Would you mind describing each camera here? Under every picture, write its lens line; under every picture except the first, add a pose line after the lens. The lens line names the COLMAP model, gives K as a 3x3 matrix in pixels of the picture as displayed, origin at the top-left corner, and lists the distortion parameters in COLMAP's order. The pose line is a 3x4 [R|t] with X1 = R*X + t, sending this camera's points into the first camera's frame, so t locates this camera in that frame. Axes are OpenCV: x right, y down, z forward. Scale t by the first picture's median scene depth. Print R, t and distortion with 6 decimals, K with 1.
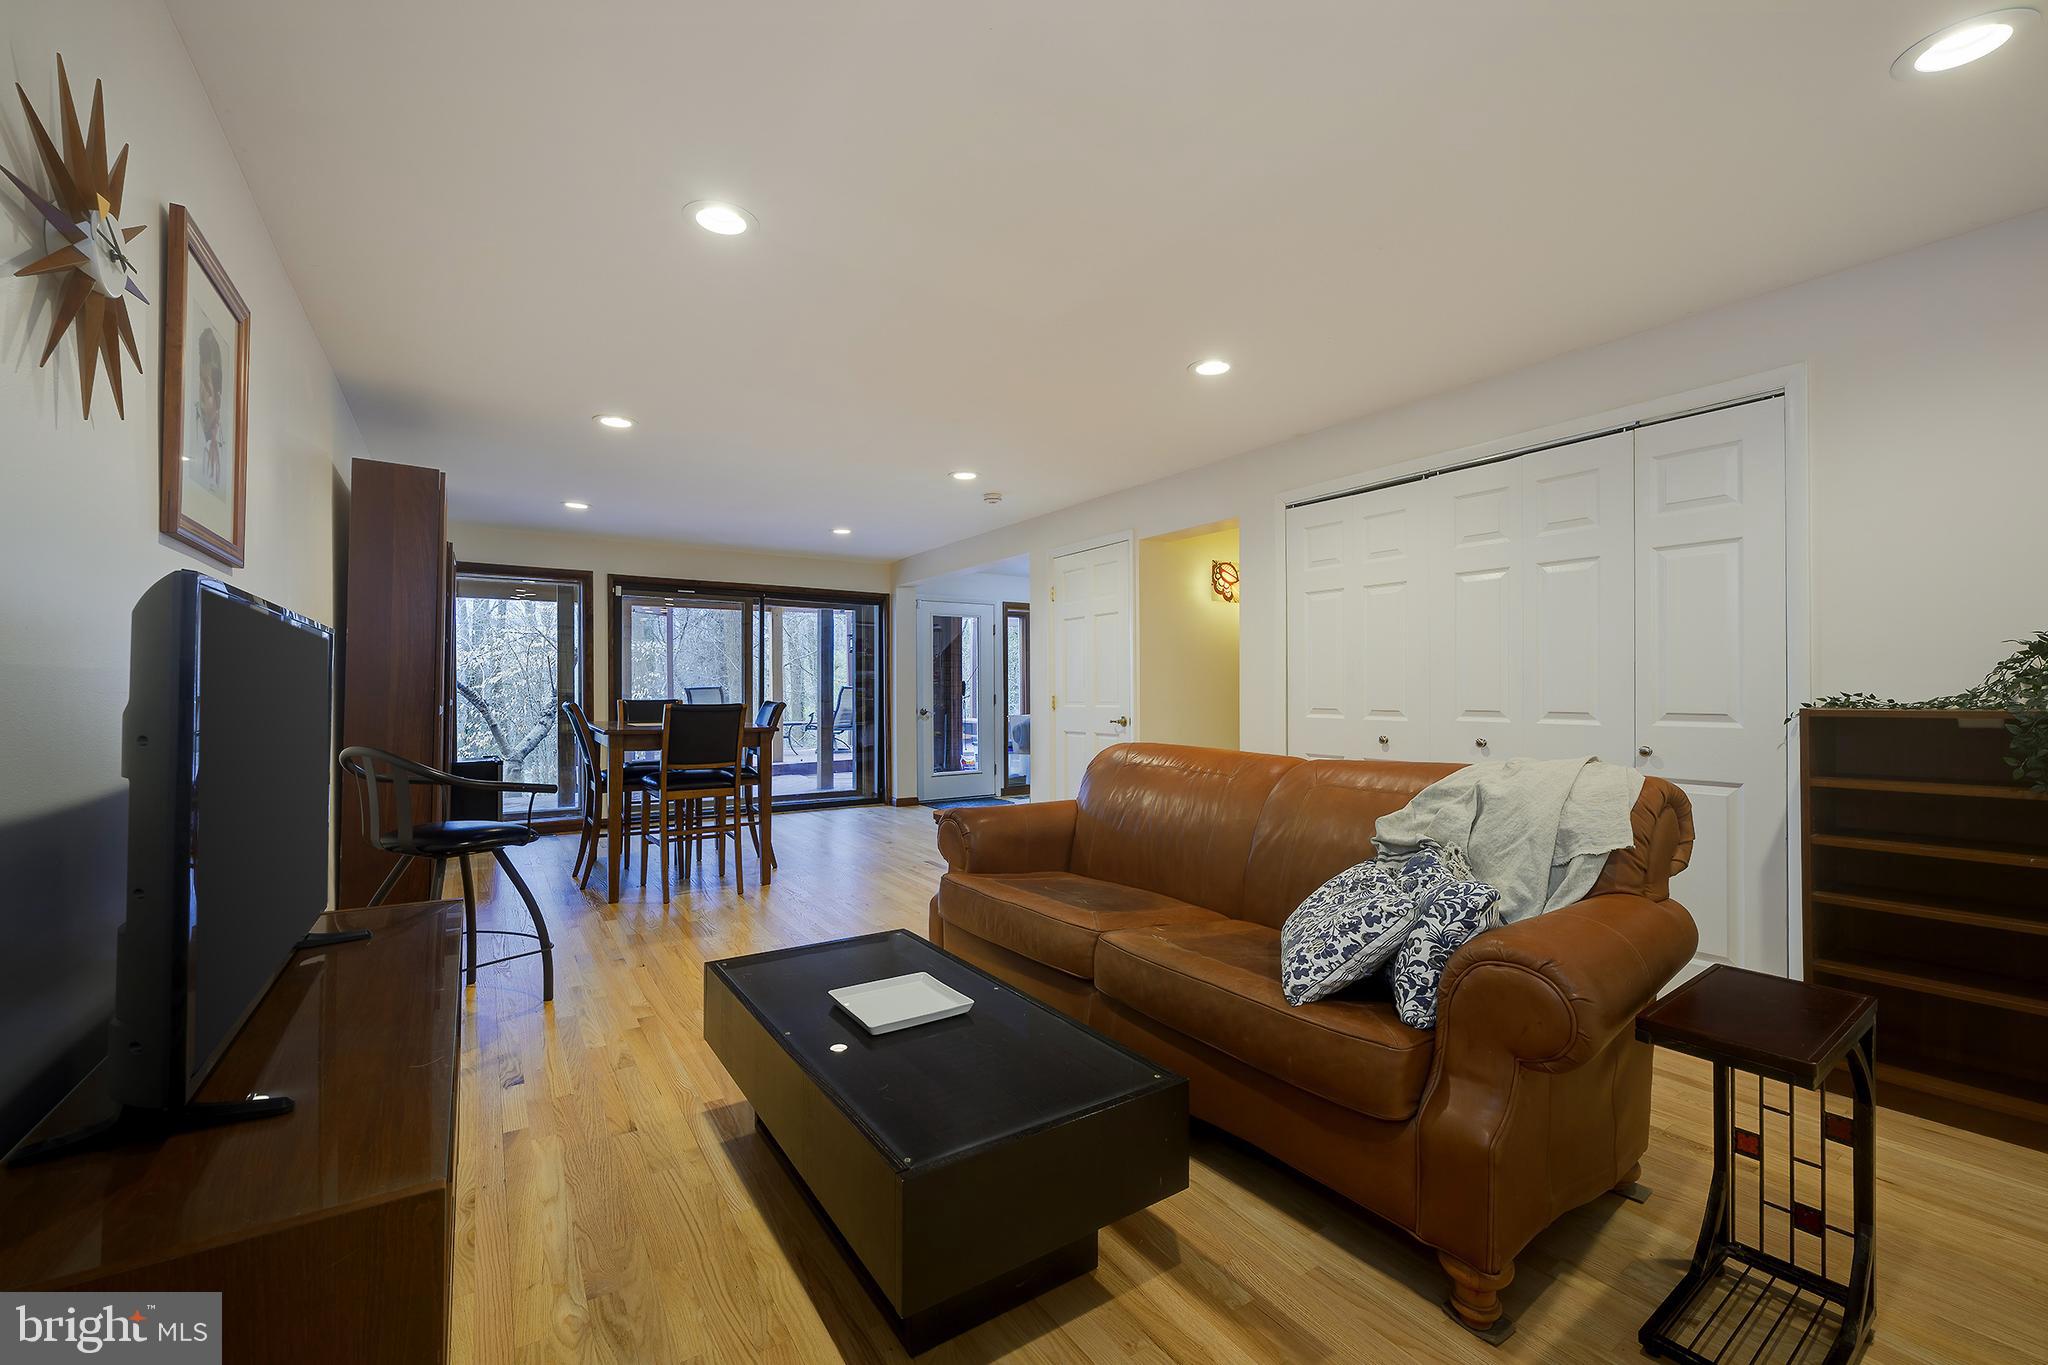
lens RADIAL K [[814.3, 0, 1023.4], [0, 814.3, 679.7], [0, 0, 1]] dist [0.001138, -0.000774]
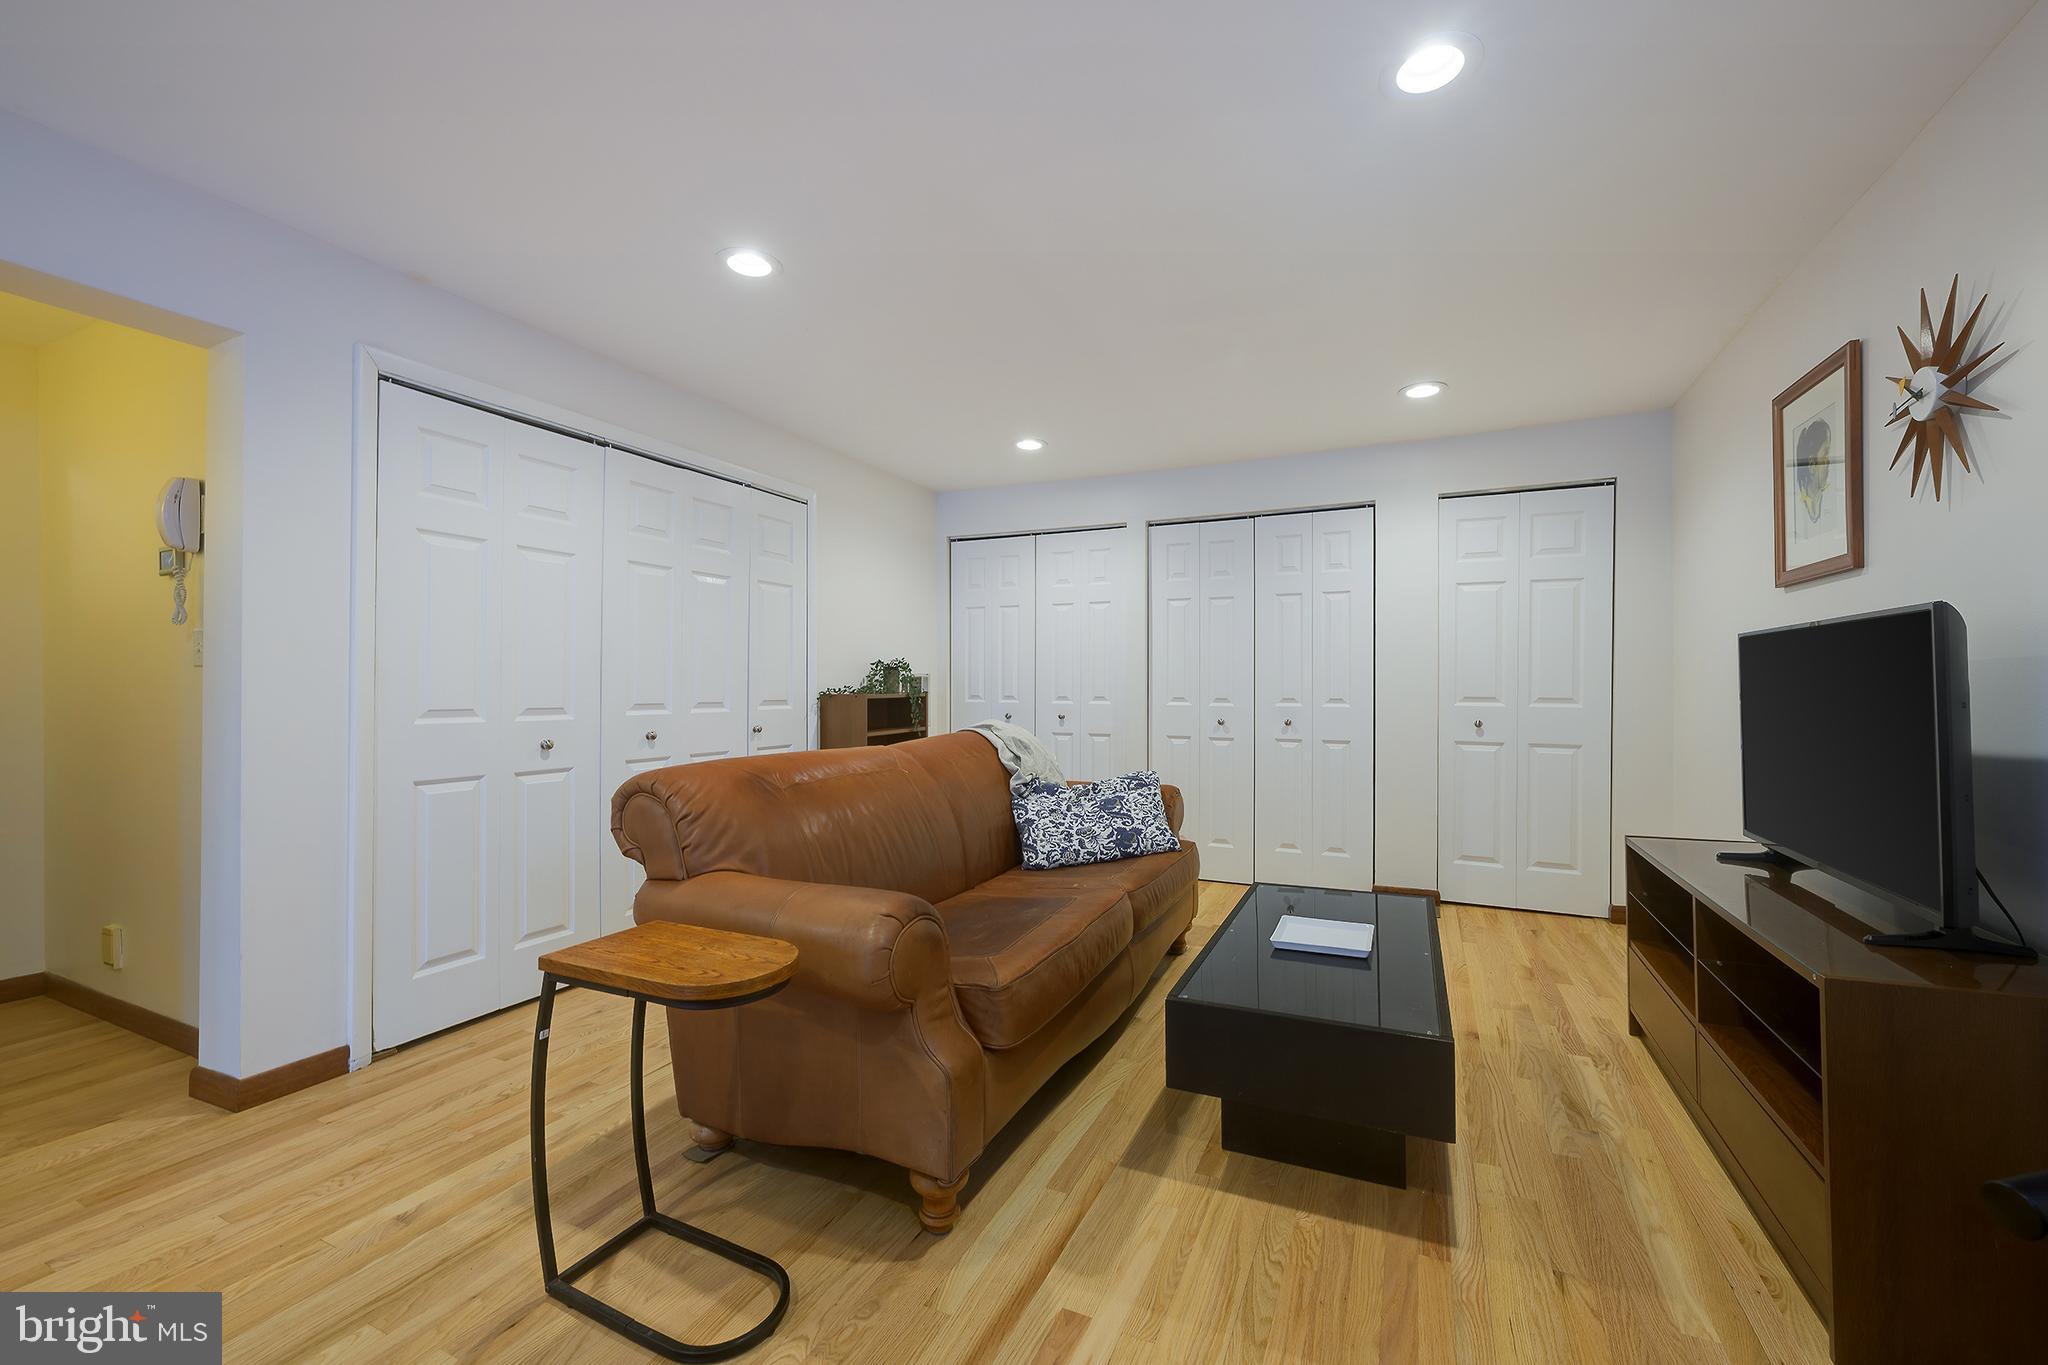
lens RADIAL K [[814.3, 0, 1037.4], [0, 814.3, 685.1], [0, 0, 1]] dist [0.001138, -0.000774]
pose [[-0.521451, 0.006012, 0.853260, -0.695687], [-0.003501, 0.999952, -0.009185, 0.027892], [-0.853274, -0.007777, -0.521405, 1.440896]]
